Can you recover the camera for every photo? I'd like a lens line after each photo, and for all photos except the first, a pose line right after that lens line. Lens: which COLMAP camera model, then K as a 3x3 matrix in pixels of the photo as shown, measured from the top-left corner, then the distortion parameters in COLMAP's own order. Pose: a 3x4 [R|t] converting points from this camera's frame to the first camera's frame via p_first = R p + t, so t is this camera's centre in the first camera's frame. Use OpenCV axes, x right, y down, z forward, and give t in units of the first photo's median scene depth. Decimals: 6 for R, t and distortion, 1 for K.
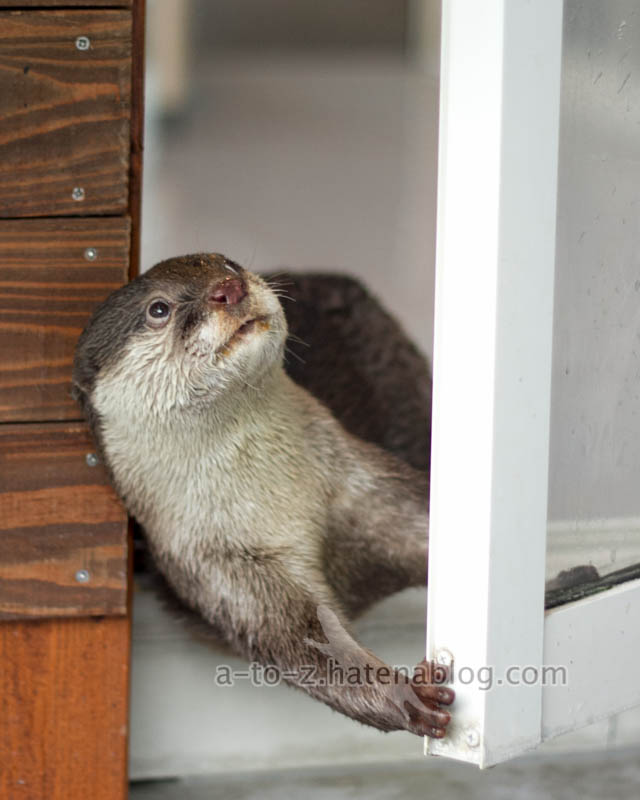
lens RADIAL K [[3369.6, 0, 319.8], [0, 3369.6, 398.2], [0, 0, 1]] dist [-0.095568, 0.000000]
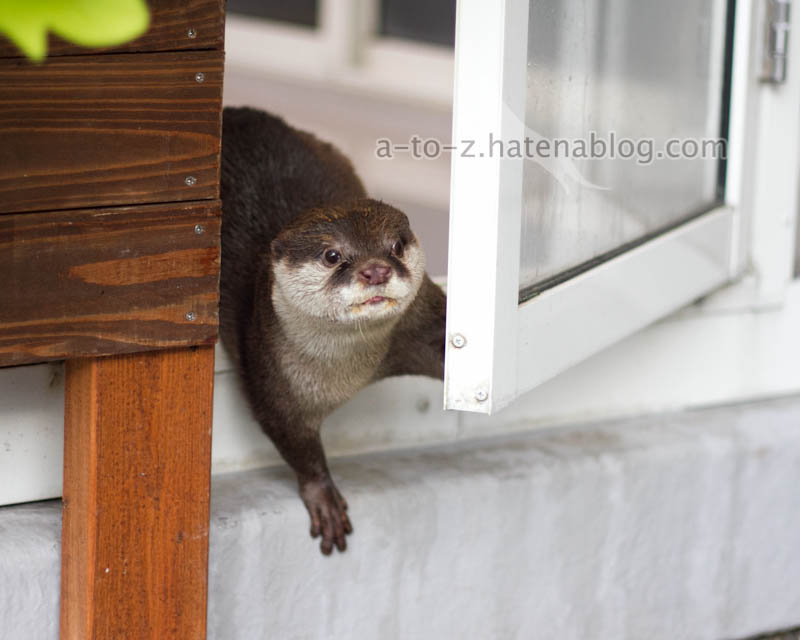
lens RADIAL K [[3369.6, 0, 400.0], [0, 3369.6, 320.8], [0, 0, 1]] dist [-0.095568, 0.000000]
pose [[0.922080, -0.051366, 0.383574, -0.516125], [0.051169, 0.998632, 0.010726, 0.044680], [-0.383601, 0.009737, 0.923448, -0.286465]]
